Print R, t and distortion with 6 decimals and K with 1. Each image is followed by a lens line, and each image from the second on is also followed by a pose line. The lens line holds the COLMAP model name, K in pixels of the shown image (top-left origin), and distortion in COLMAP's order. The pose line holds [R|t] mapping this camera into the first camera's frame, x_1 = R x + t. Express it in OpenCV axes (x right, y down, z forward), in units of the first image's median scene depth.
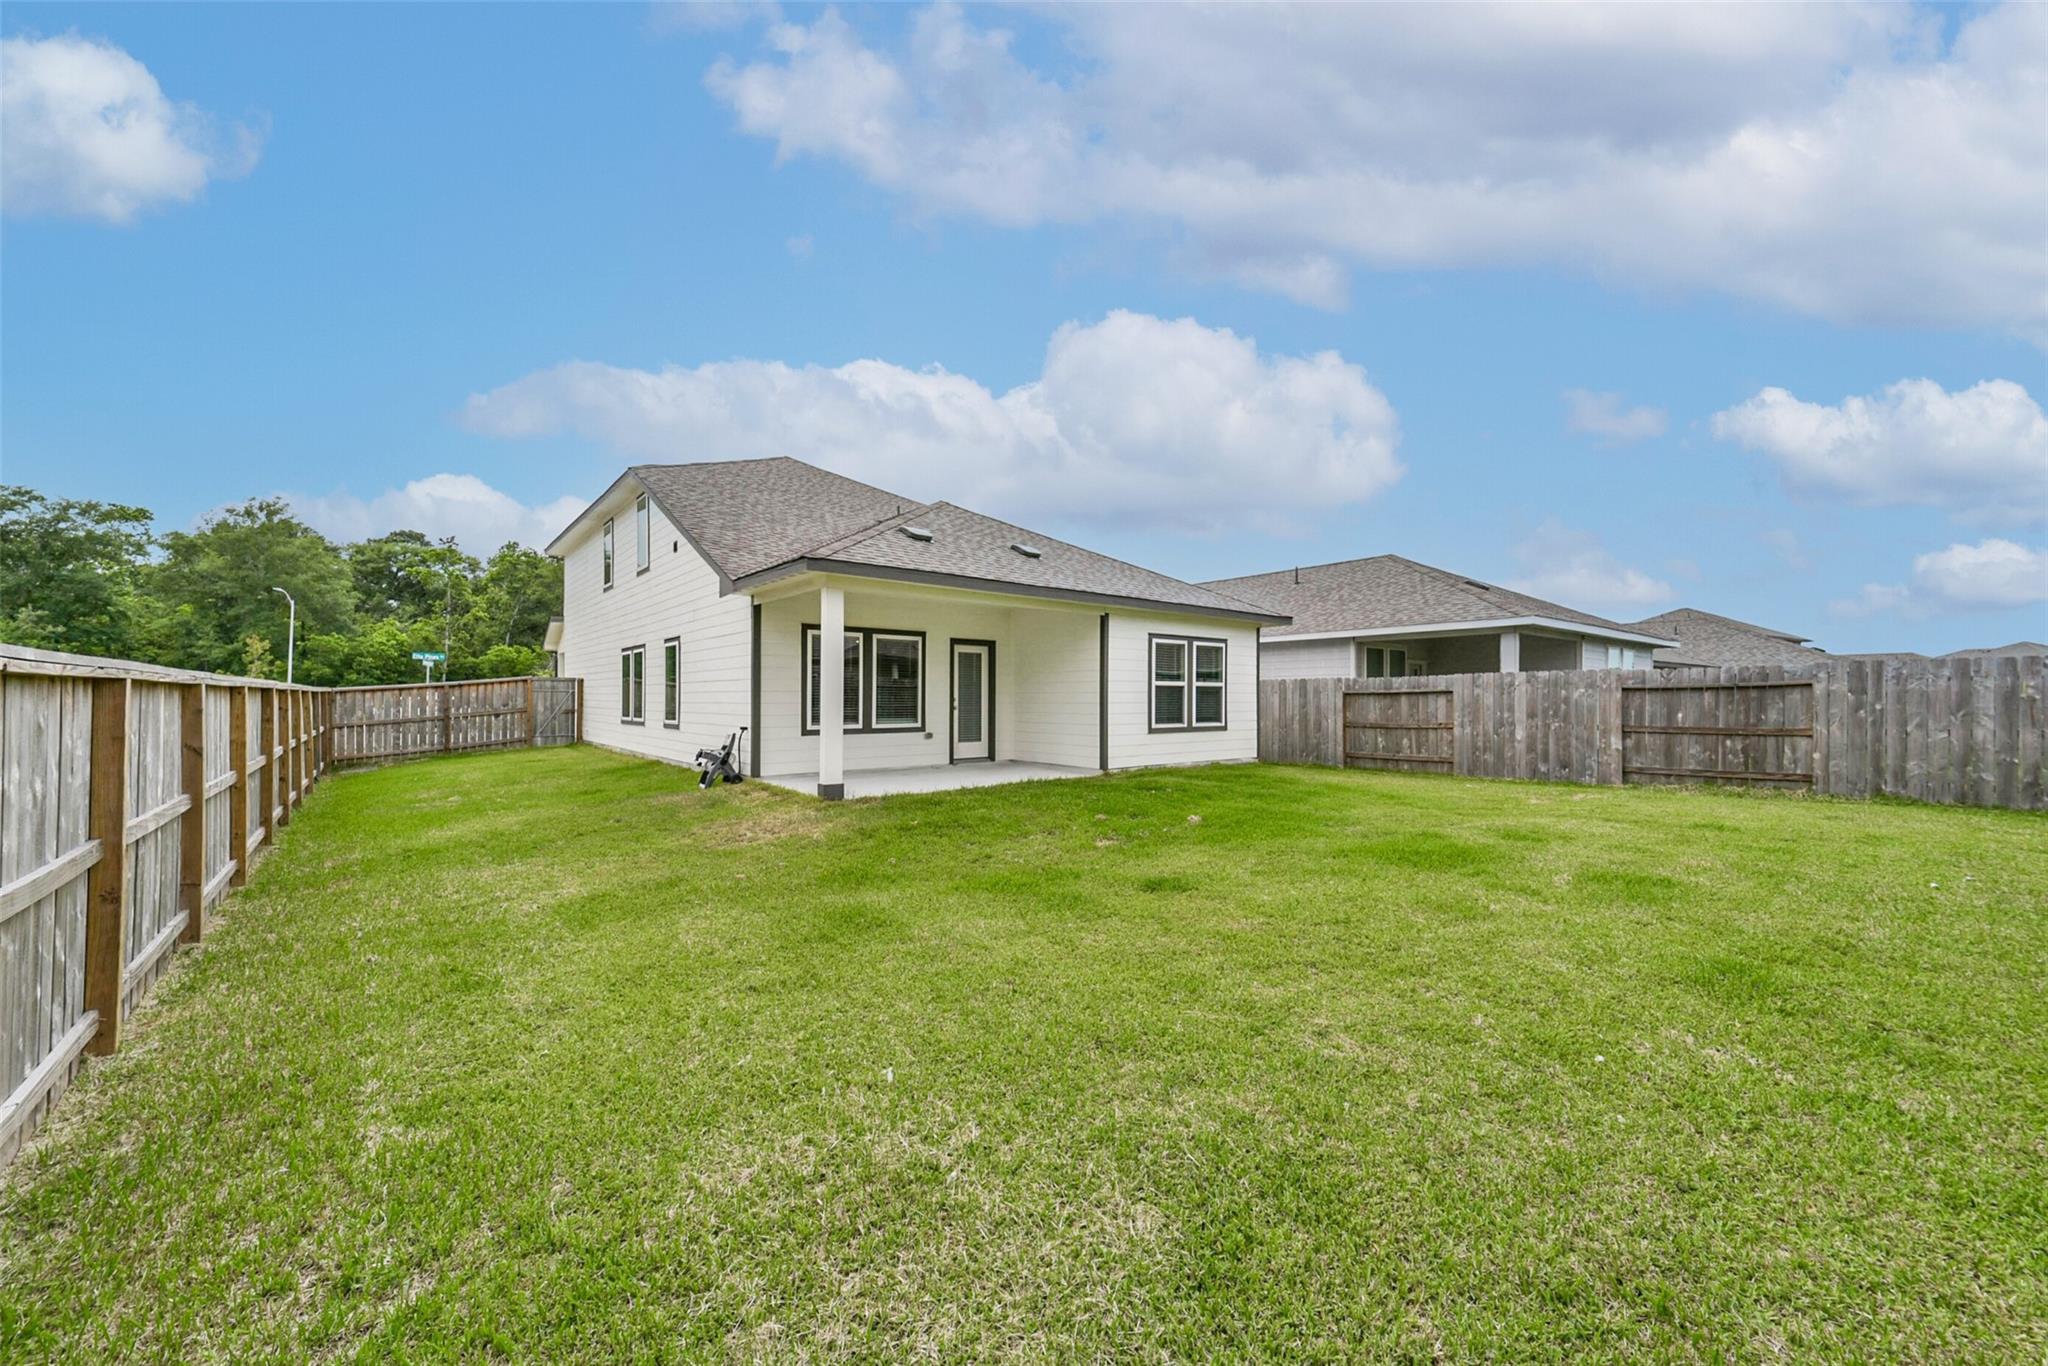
lens RADIAL K [[787.9, 0, 1034.5], [0, 787.9, 702.3], [0, 0, 1]] dist [0.013908, 0.000008]
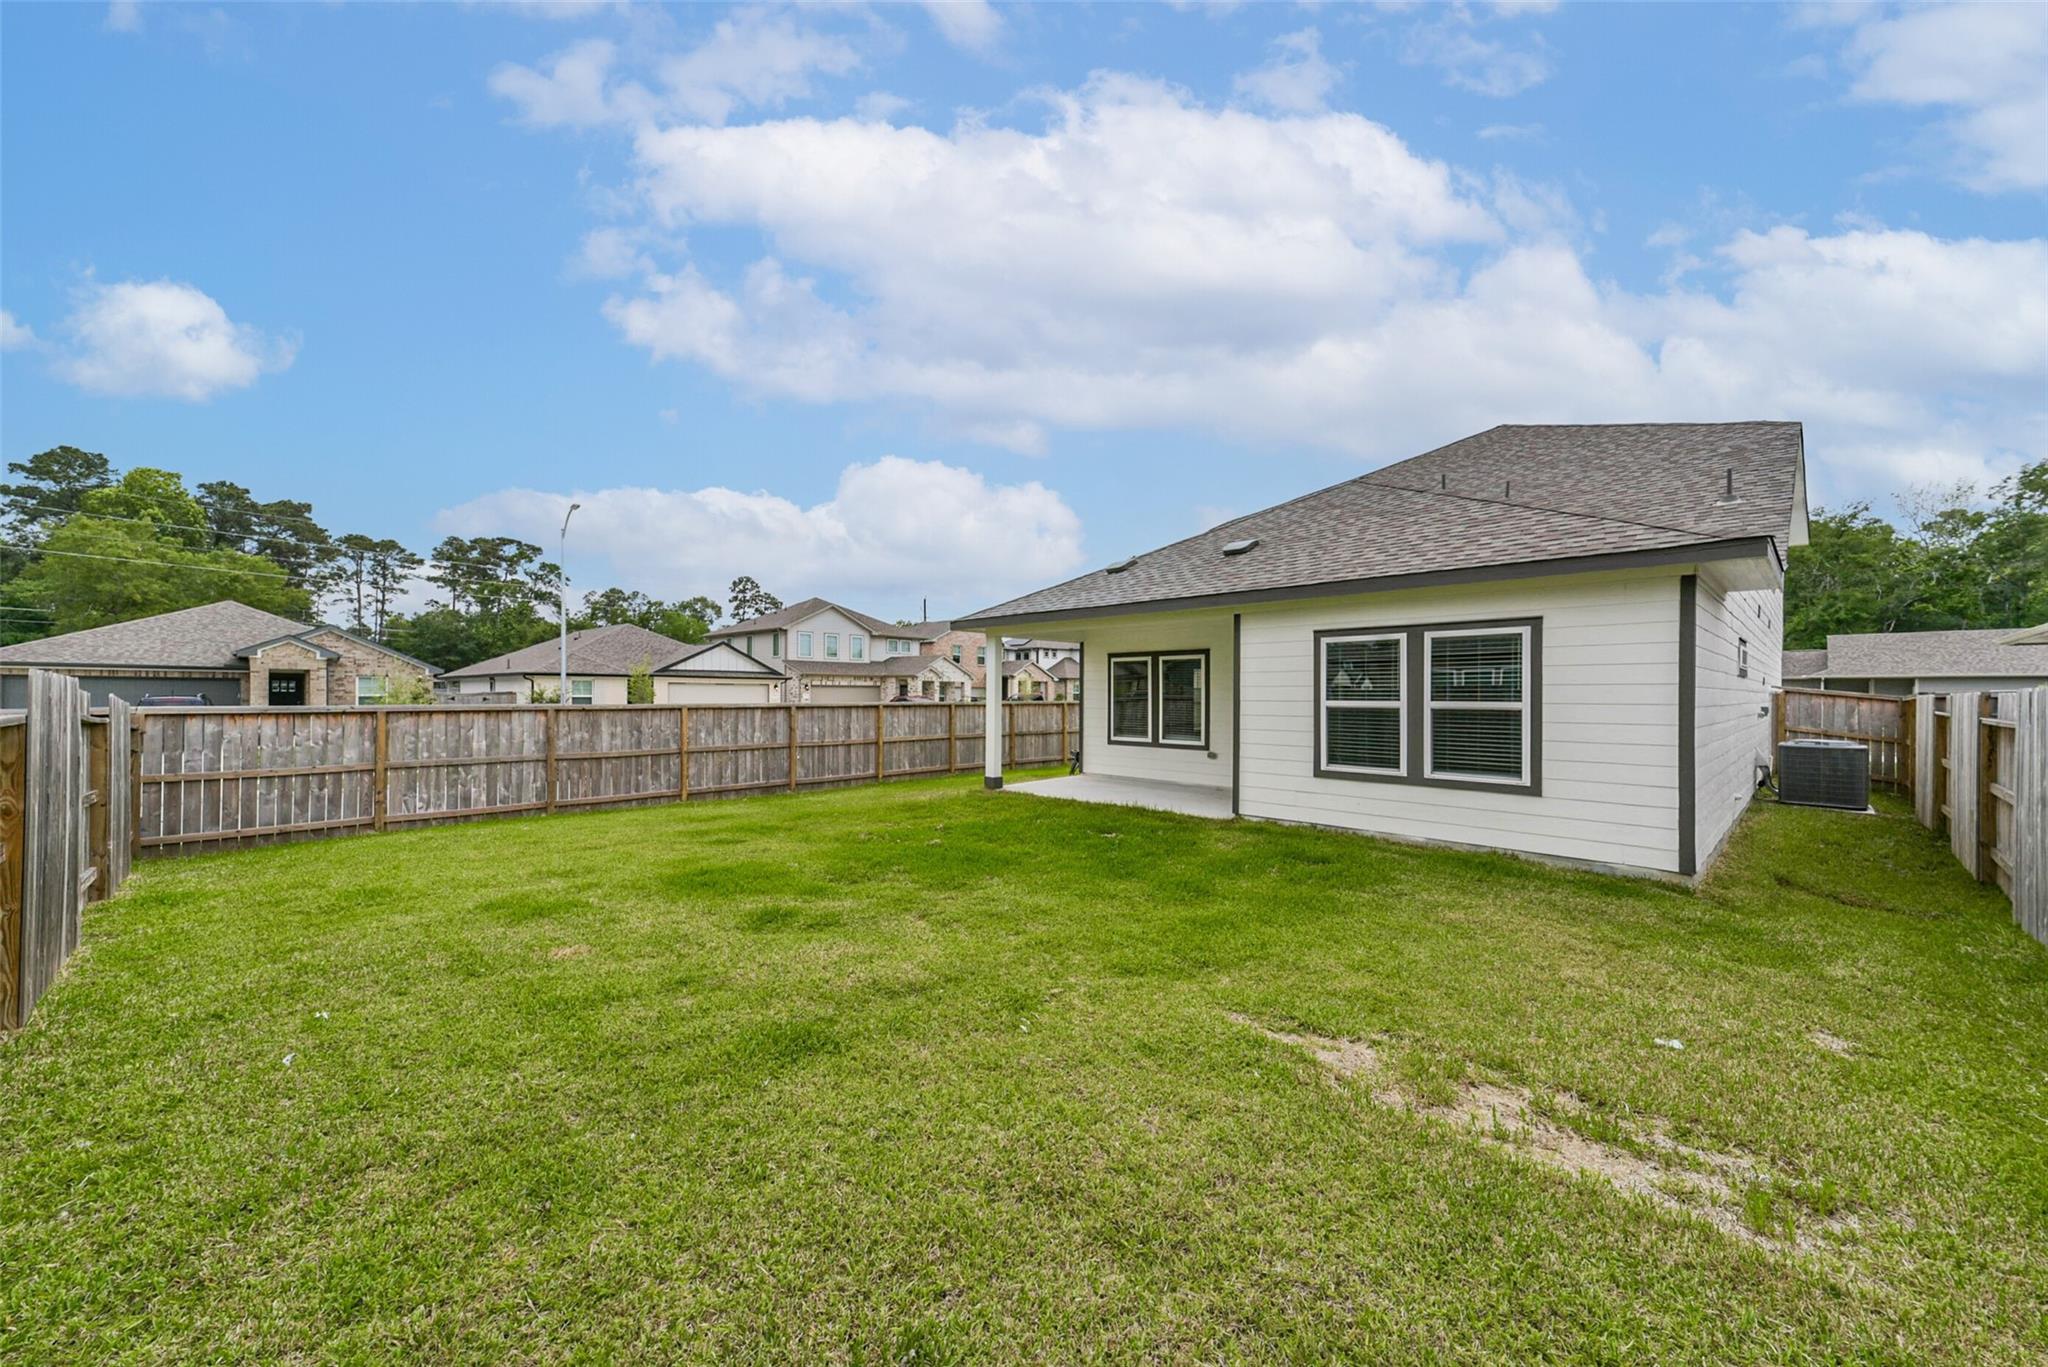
lens RADIAL K [[801.5, 0, 1035.8], [0, 801.5, 691.6], [0, 0, 1]] dist [0.013485, 0.000083]
pose [[0.078477, -0.005344, -0.996902, 0.826606], [-0.015280, 0.999862, -0.006563, -0.026134], [0.996799, 0.015747, 0.078385, 0.705327]]
